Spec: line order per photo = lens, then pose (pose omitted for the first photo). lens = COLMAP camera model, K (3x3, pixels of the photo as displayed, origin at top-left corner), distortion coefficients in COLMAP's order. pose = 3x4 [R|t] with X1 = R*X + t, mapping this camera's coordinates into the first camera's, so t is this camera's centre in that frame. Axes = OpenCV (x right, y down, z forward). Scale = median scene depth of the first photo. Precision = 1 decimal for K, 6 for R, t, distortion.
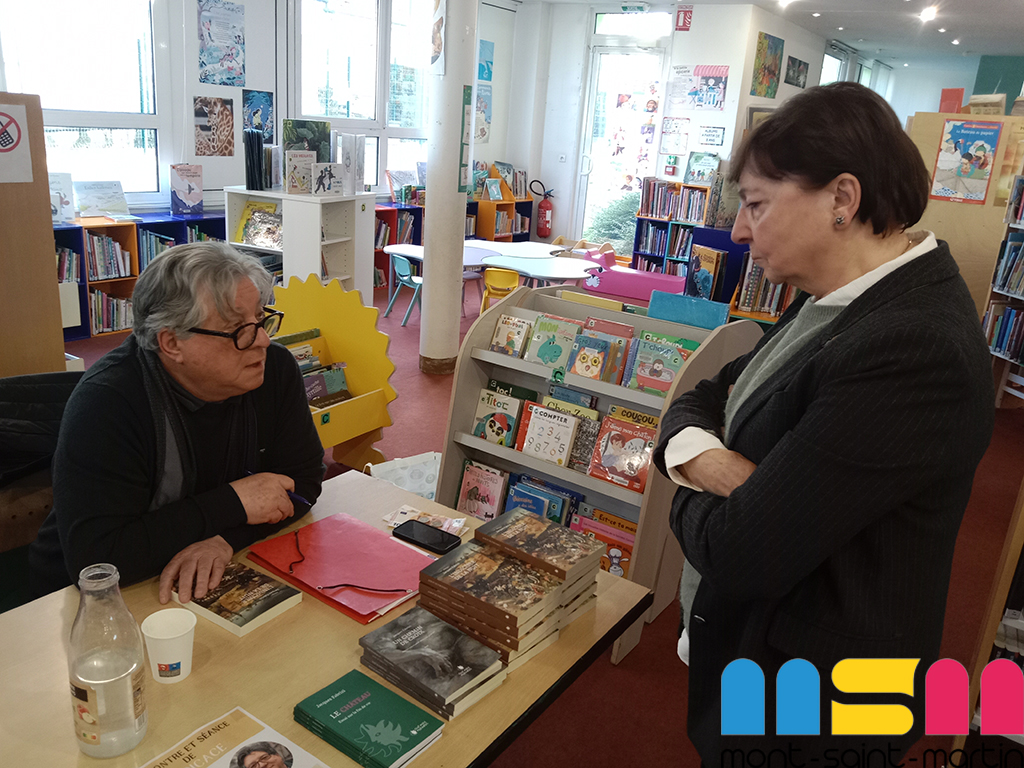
lens RADIAL K [[816.9, 0, 517.9], [0, 816.9, 389.6], [0, 0, 1]] dist [0.062954, -0.146528]
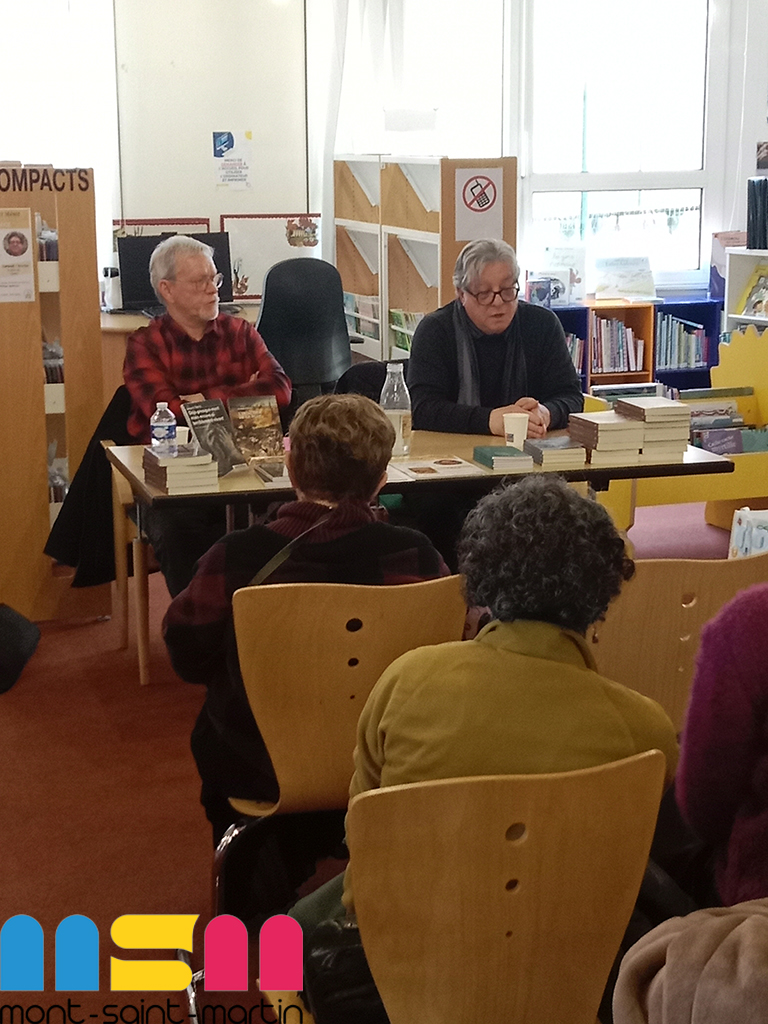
lens RADIAL K [[1876.6, 0, 384.0], [0, 1876.6, 512.0], [0, 0, 1]] dist [0.096885, 0.065577]
pose [[0.770228, 0.040642, -0.636472, 0.507510], [-0.131302, 0.986694, -0.095890, 0.206990], [0.624106, 0.157427, 0.765316, -0.533162]]
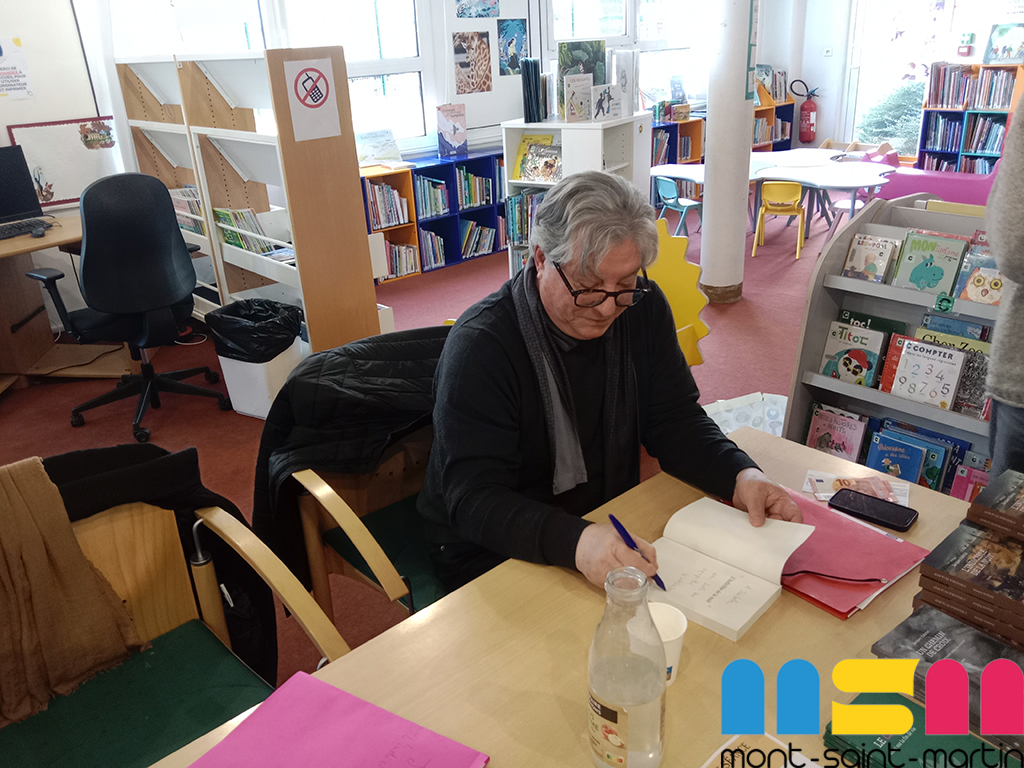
lens RADIAL K [[816.9, 0, 517.9], [0, 816.9, 389.6], [0, 0, 1]] dist [0.062954, -0.146528]
pose [[0.964131, -0.022067, -0.264507, -0.073594], [0.045854, 0.995402, 0.084096, -0.009720], [0.261435, -0.093208, 0.960710, 0.030943]]
